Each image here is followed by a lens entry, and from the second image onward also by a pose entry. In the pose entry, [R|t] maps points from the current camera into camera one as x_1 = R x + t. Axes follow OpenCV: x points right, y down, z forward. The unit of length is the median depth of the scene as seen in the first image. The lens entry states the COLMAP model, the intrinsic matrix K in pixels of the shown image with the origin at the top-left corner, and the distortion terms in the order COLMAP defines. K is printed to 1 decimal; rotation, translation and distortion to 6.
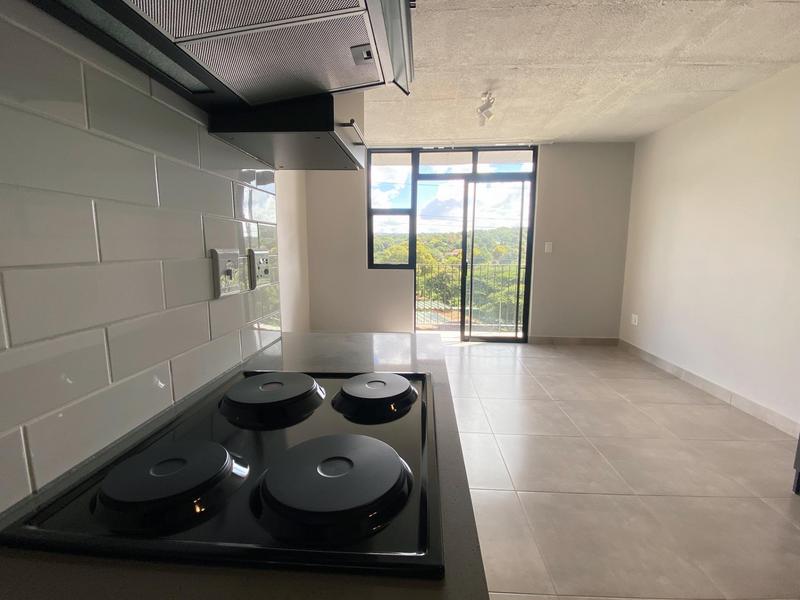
lens RADIAL K [[359.1, 0, 400.0], [0, 359.1, 300.0], [0, 0, 1]] dist [0.000683, -0.014066]
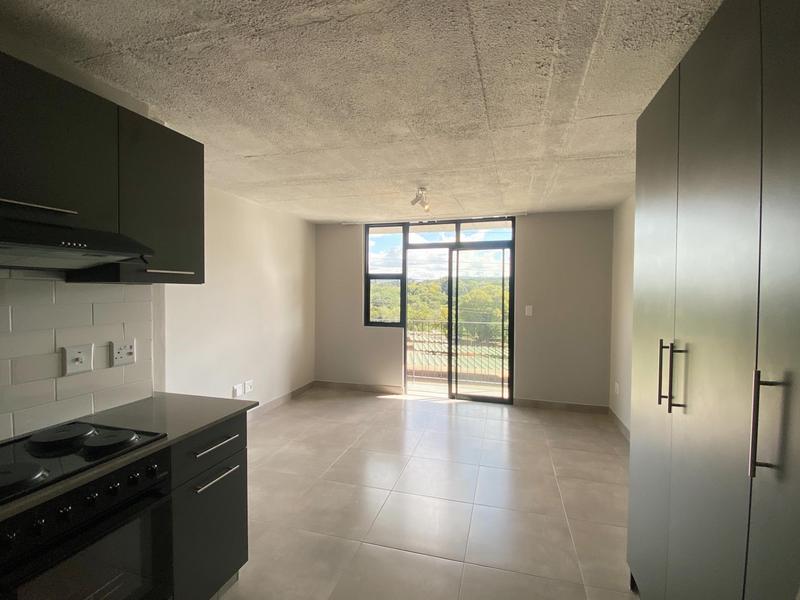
lens RADIAL K [[354.0, 0, 400.0], [0, 354.0, 300.0], [0, 0, 1]] dist [-0.001850, -0.000302]
pose [[0.976353, 0.013084, -0.215787, 0.271214], [-0.039272, 0.992293, -0.117524, -0.044009], [0.212586, 0.123219, 0.969342, -0.064167]]
